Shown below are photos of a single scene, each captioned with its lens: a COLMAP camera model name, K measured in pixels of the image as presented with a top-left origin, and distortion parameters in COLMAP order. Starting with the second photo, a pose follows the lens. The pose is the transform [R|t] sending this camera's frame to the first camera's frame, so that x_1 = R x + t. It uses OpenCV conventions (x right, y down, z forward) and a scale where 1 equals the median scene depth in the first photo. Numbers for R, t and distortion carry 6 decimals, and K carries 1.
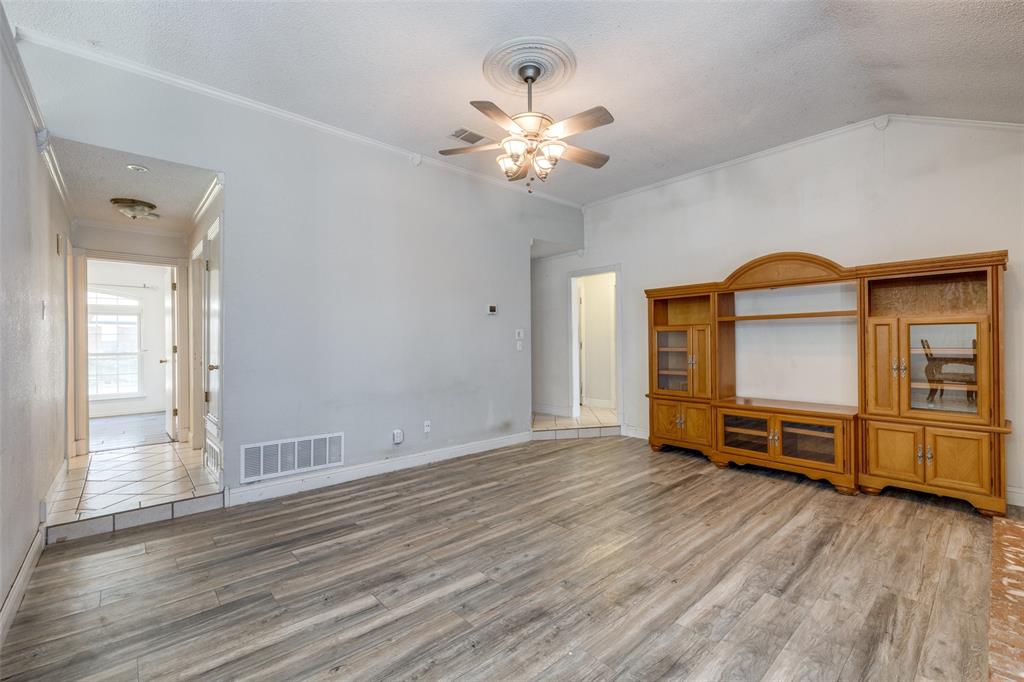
lens RADIAL K [[438.0, 0, 512.8], [0, 438.0, 341.2], [0, 0, 1]] dist [-0.000381, 0.000112]
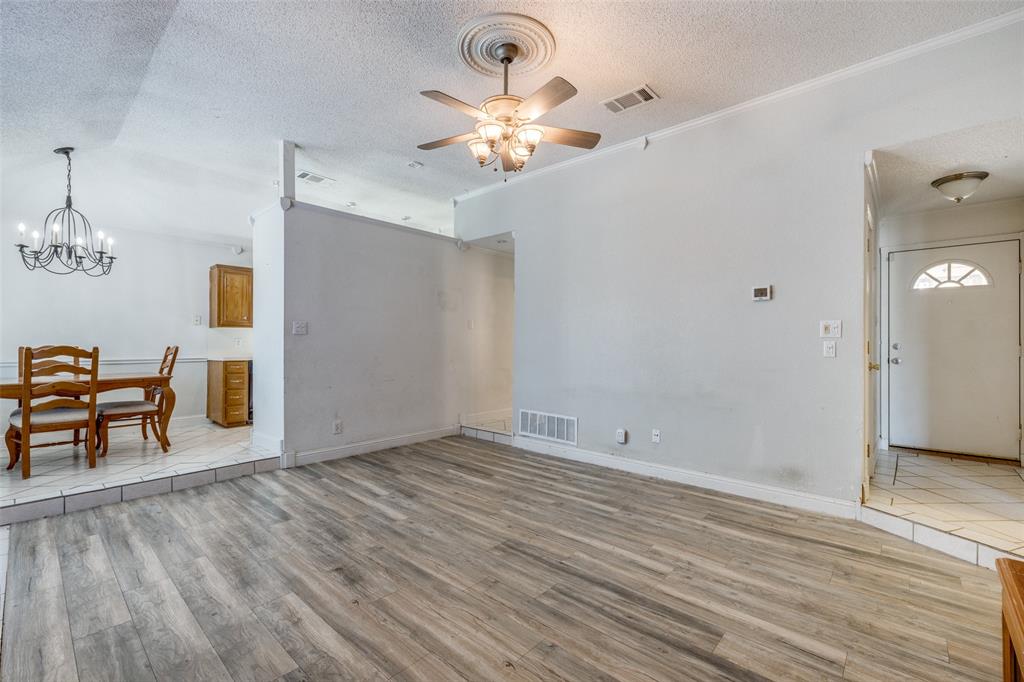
lens RADIAL K [[438.0, 0, 512.8], [0, 438.0, 341.2], [0, 0, 1]] dist [-0.000381, 0.000112]
pose [[0.108256, 0.005895, -0.994106, 0.906632], [-0.001529, 0.999982, 0.005764, -0.003485], [0.994122, 0.000896, 0.108263, 0.846480]]
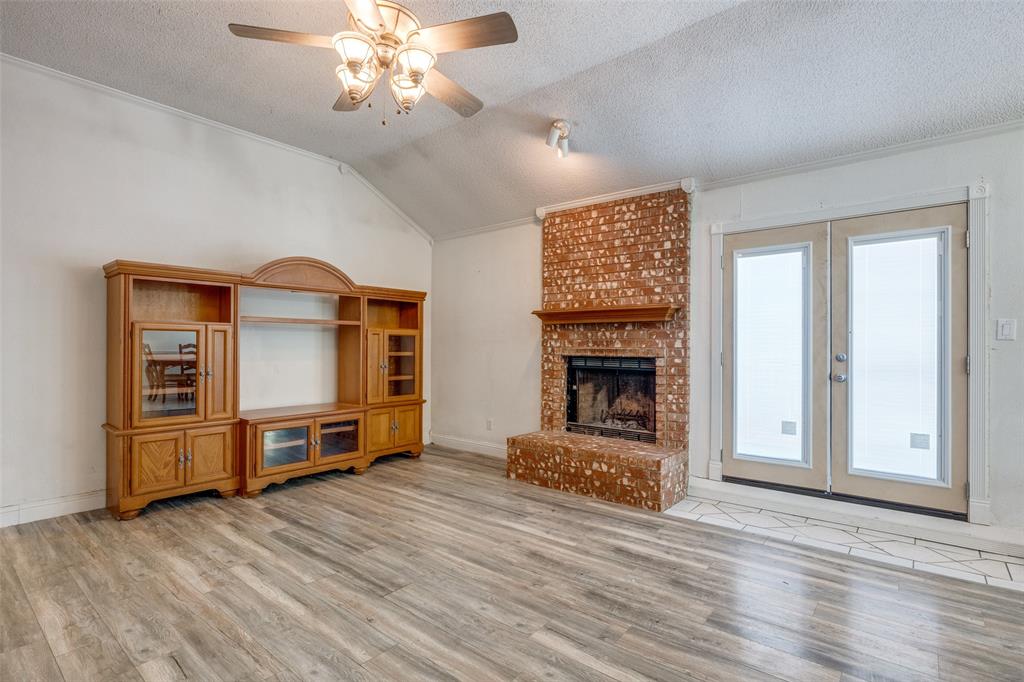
lens RADIAL K [[500.0, 0, 511.6], [0, 500.0, 344.1], [0, 0, 1]] dist [-0.001682, 0.000228]
pose [[-0.152547, 0.009606, 0.988250, -0.701947], [-0.005435, 0.999929, -0.010559, 0.006299], [-0.988281, -0.006982, -0.152484, 0.852434]]
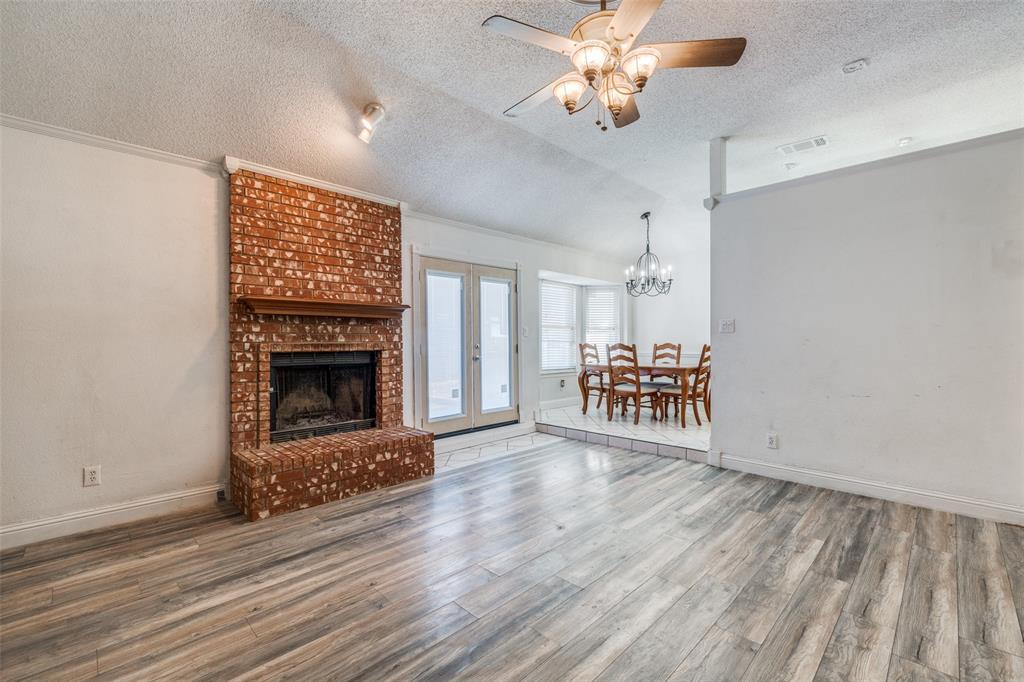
lens RADIAL K [[438.0, 0, 512.8], [0, 438.0, 341.2], [0, 0, 1]] dist [-0.000381, 0.000112]
pose [[-0.998341, 0.012068, -0.056307, 0.217388], [0.012153, 0.999925, -0.001167, 0.004734], [0.056289, -0.001849, -0.998413, 1.585734]]
